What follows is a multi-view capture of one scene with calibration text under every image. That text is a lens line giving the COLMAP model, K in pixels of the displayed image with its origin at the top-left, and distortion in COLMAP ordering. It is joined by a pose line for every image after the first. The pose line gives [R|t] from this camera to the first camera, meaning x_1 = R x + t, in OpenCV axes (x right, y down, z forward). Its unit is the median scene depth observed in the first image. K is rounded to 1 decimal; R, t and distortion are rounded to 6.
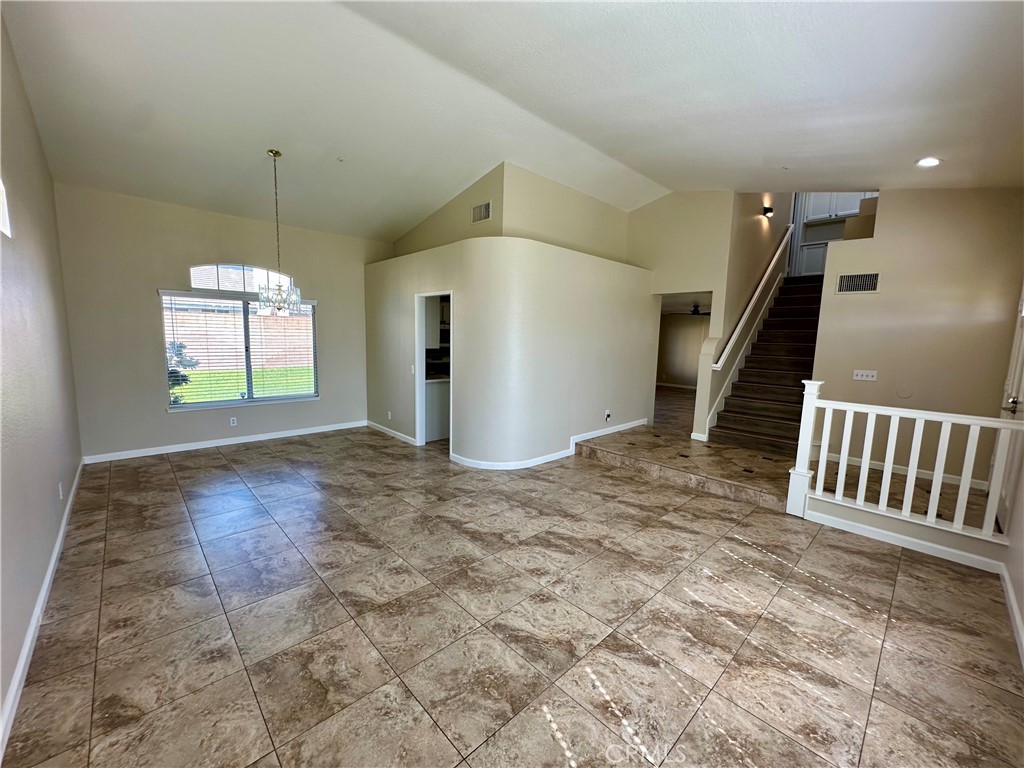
lens RADIAL K [[406.7, 0, 513.6], [0, 406.7, 385.9], [0, 0, 1]] dist [-0.003885, 0.001323]
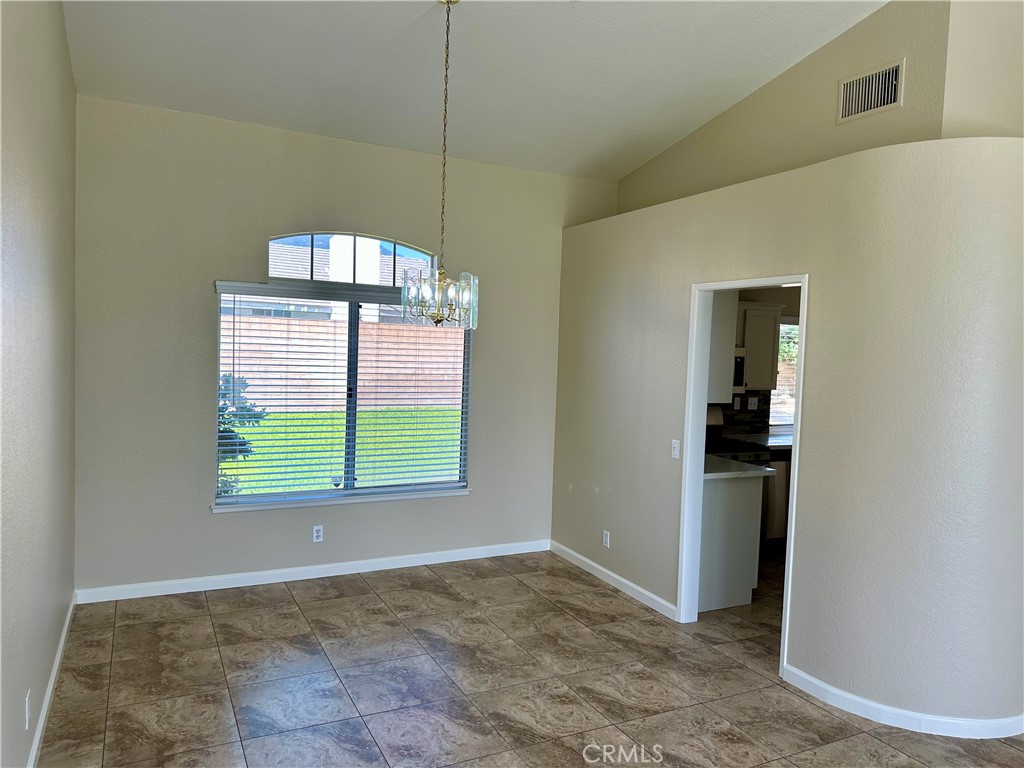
lens RADIAL K [[713.9, 0, 517.3], [0, 713.9, 378.7], [0, 0, 1]] dist [0.030302, -0.021266]
pose [[0.960151, 0.022199, -0.278599, -0.240269], [-0.044866, 0.996155, -0.075252, -0.060782], [0.275858, 0.084753, 0.957455, 0.223692]]
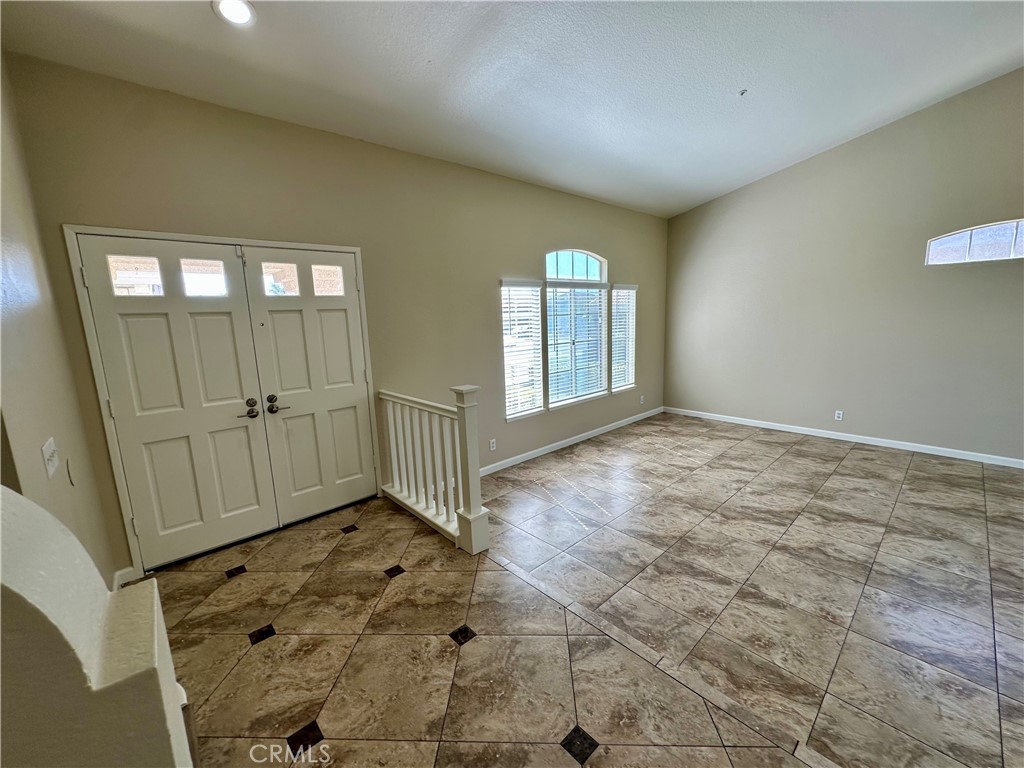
lens RADIAL K [[406.7, 0, 511.1], [0, 406.7, 381.5], [0, 0, 1]] dist [-0.003885, 0.001323]
pose [[-0.999563, 0.003289, 0.029379, 0.514358], [0.011493, 0.958848, 0.283687, -0.180484], [-0.027237, 0.283901, -0.958467, 1.351287]]
